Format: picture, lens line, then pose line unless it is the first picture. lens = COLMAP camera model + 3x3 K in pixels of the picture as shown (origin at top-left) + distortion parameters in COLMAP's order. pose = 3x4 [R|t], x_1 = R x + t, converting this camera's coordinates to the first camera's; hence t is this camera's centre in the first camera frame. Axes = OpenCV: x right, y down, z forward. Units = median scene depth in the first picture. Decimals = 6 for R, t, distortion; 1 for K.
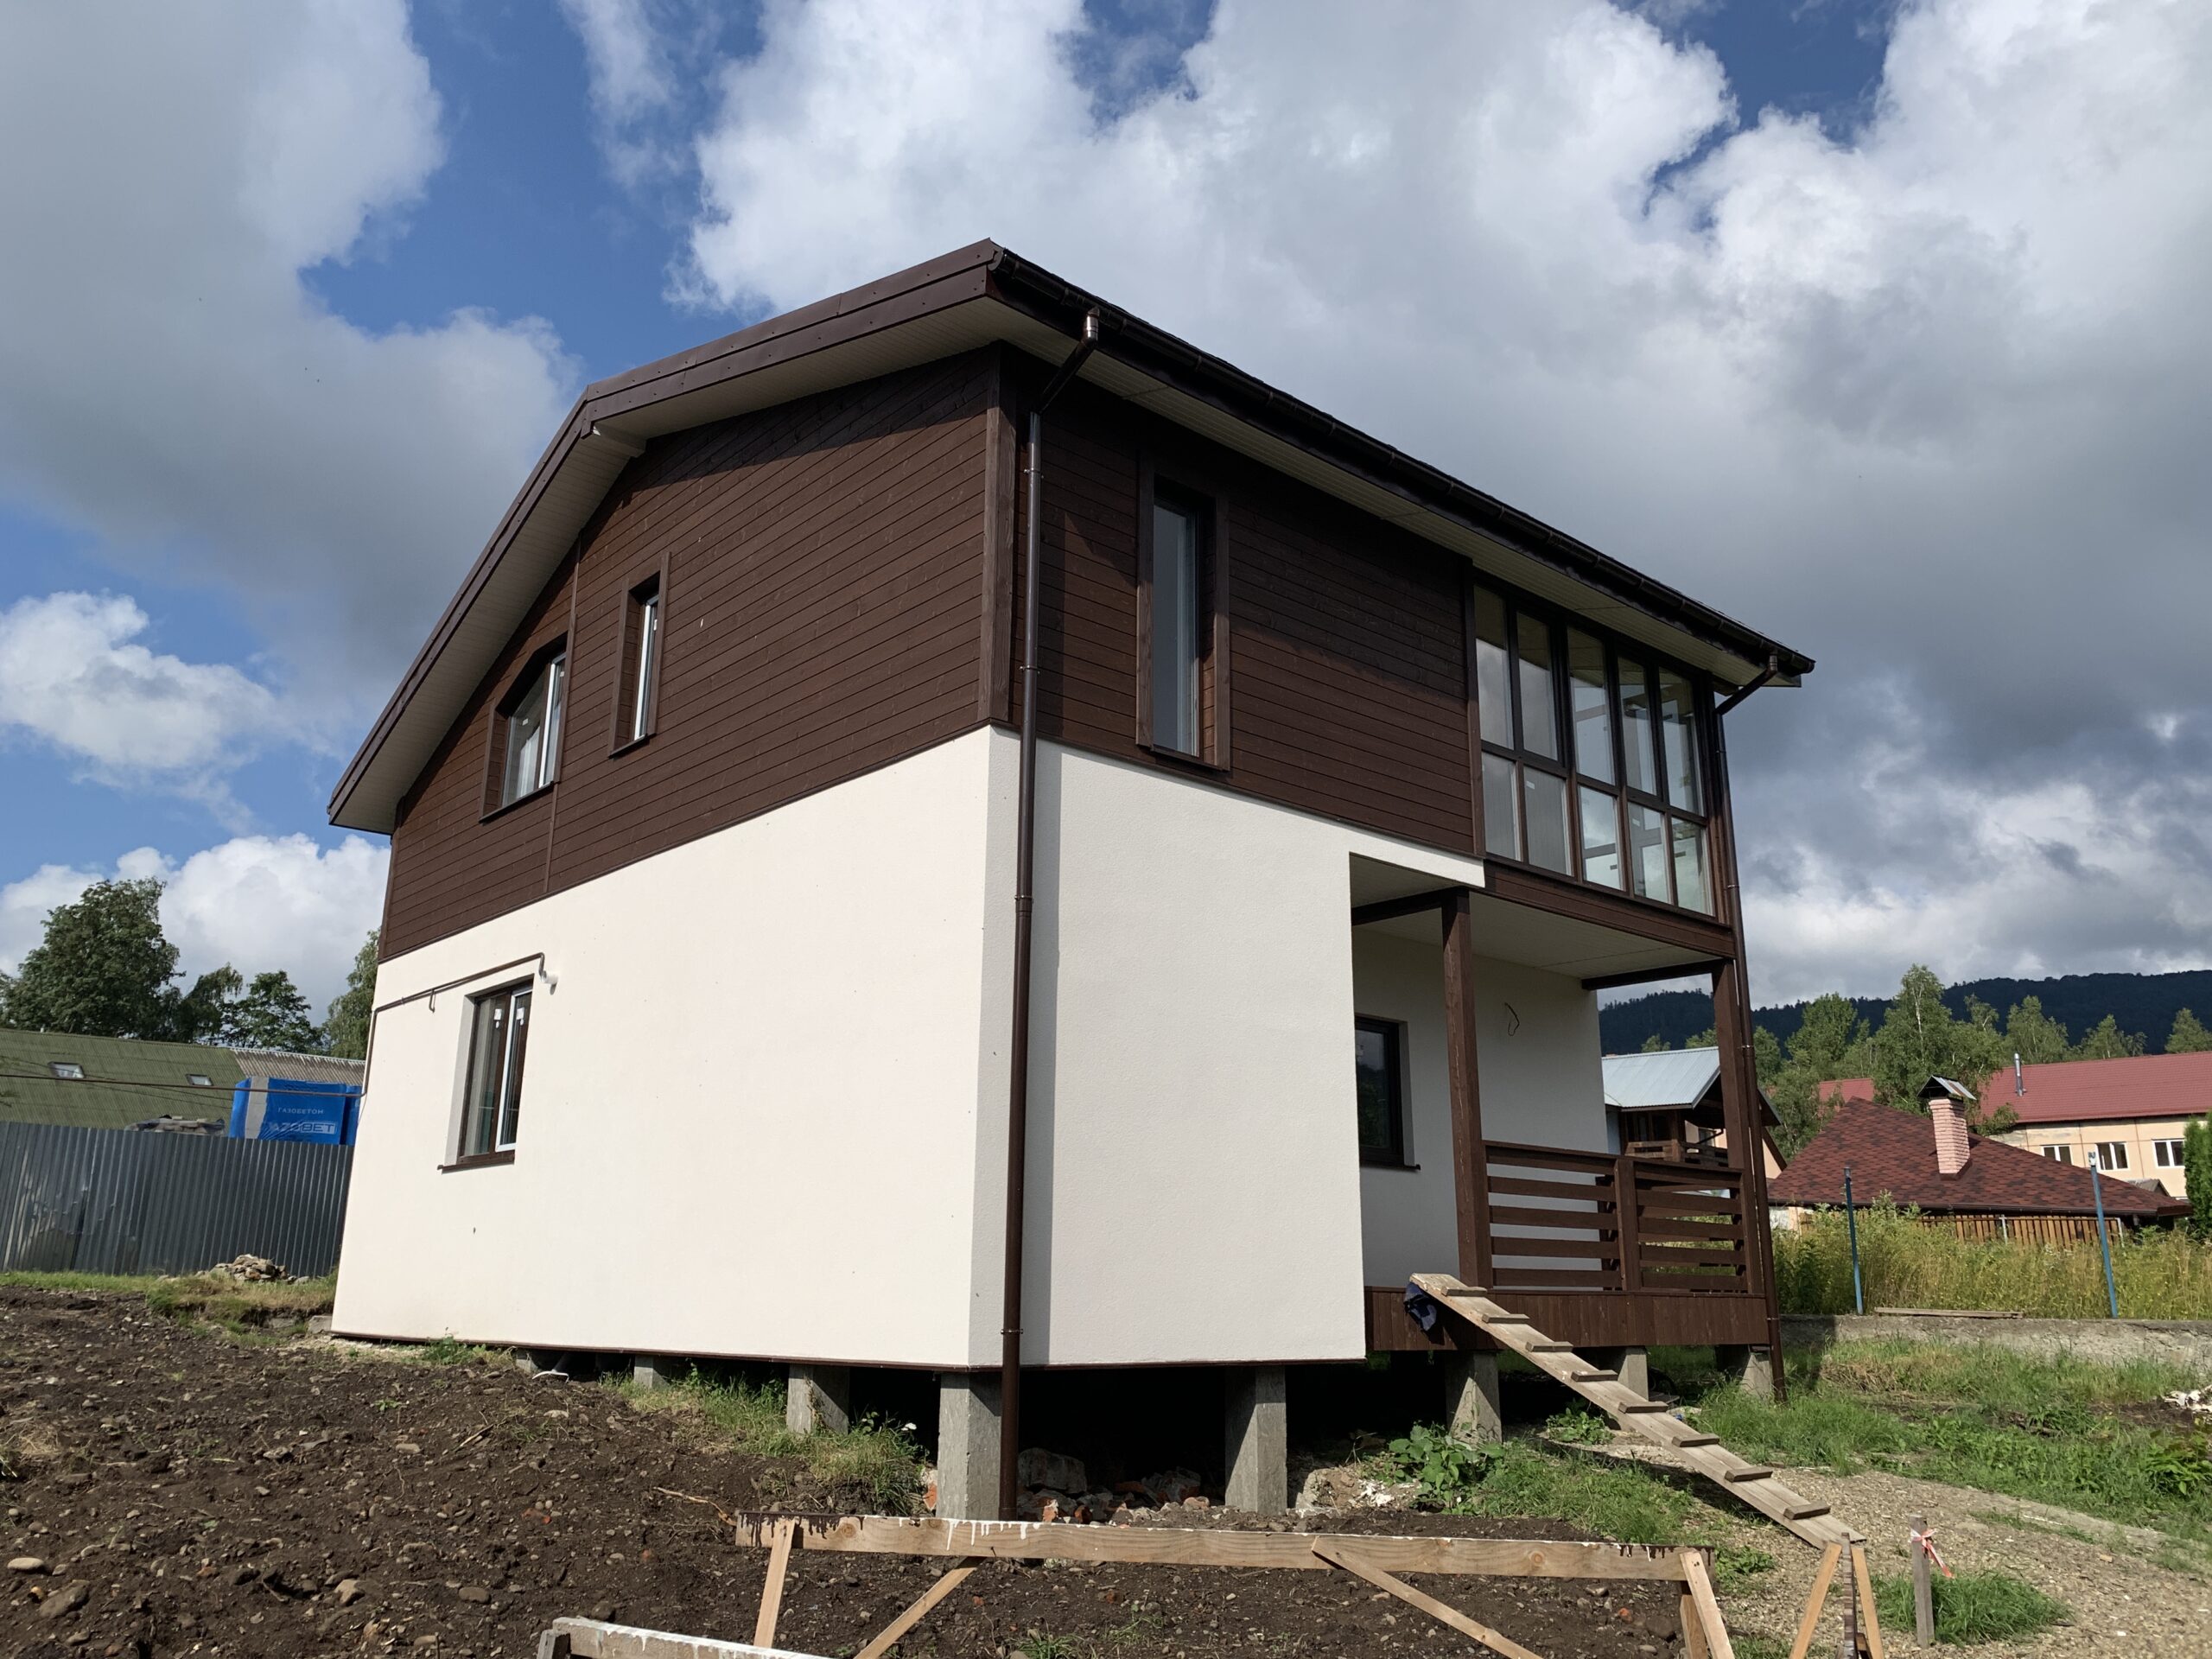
lens RADIAL K [[1692.9, 0, 1094.5], [0, 1692.9, 839.3], [0, 0, 1]] dist [0.007106, -0.001893]
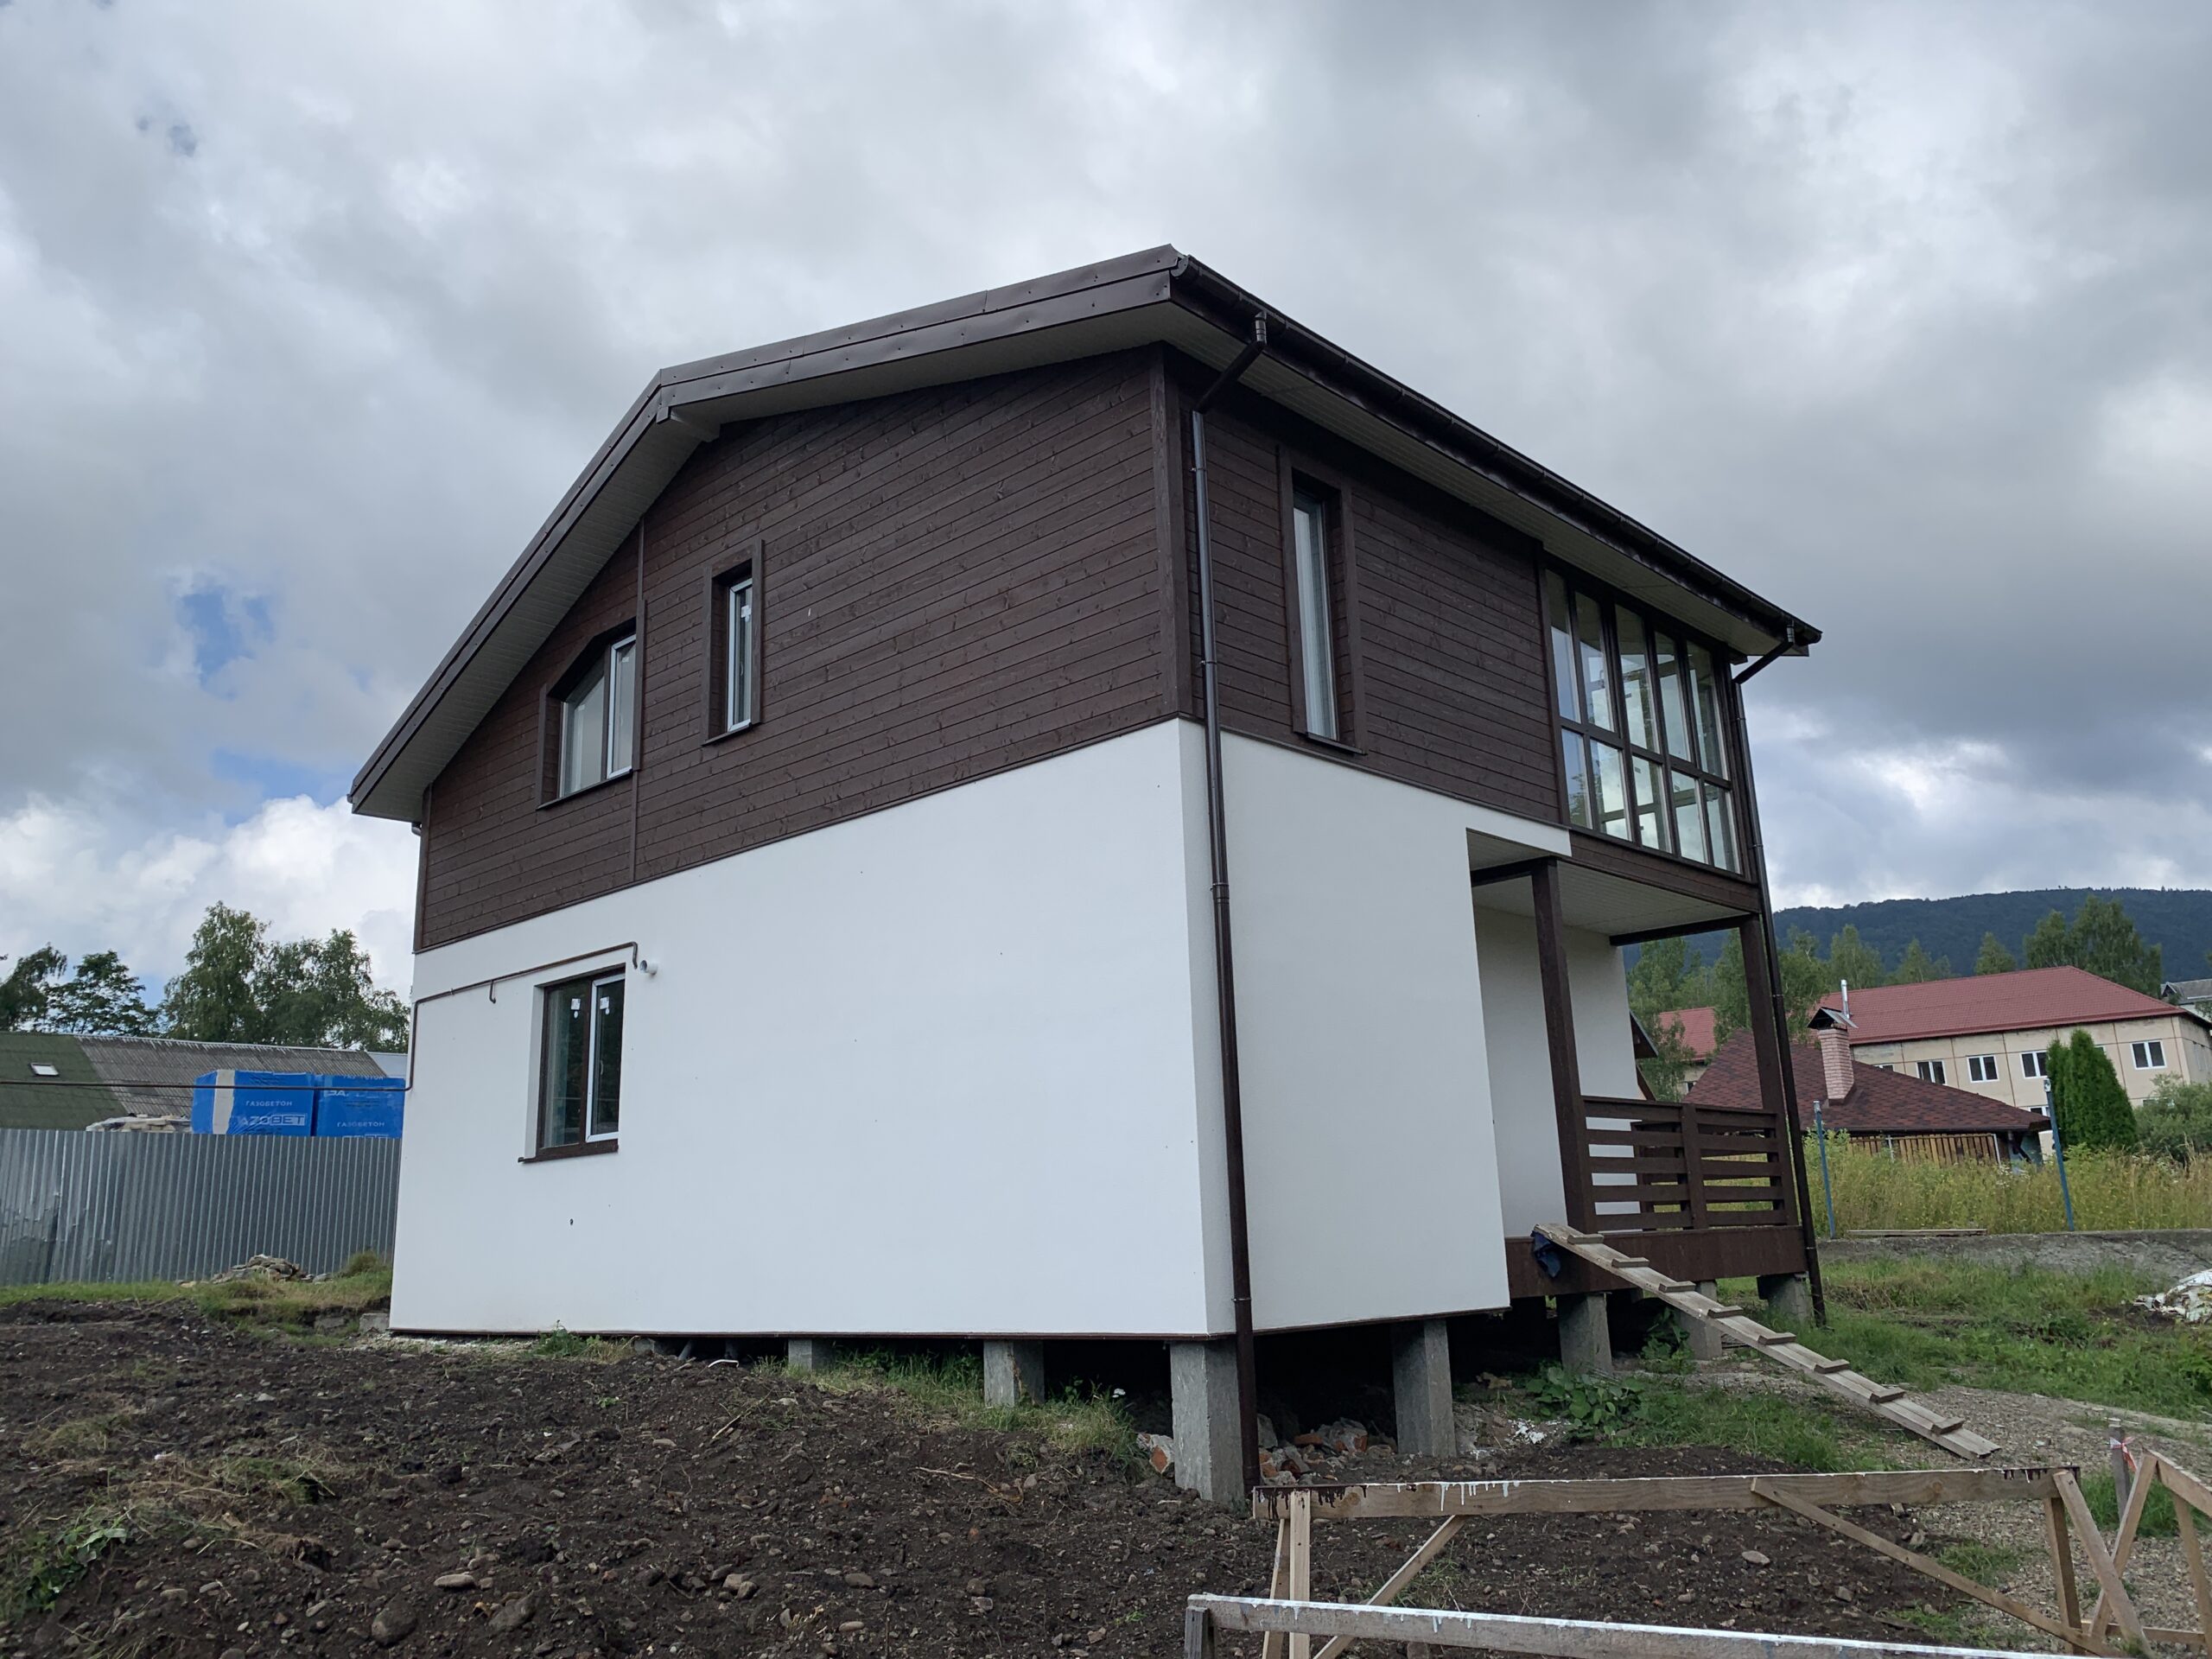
lens RADIAL K [[1692.2, 0, 1106.0], [0, 1692.2, 829.5], [0, 0, 1]] dist [0.005454, 0.001134]
pose [[0.994741, -0.022719, 0.099875, -0.152726], [0.020416, 0.999503, 0.024020, -0.018343], [-0.100371, -0.021854, 0.994710, -0.018934]]
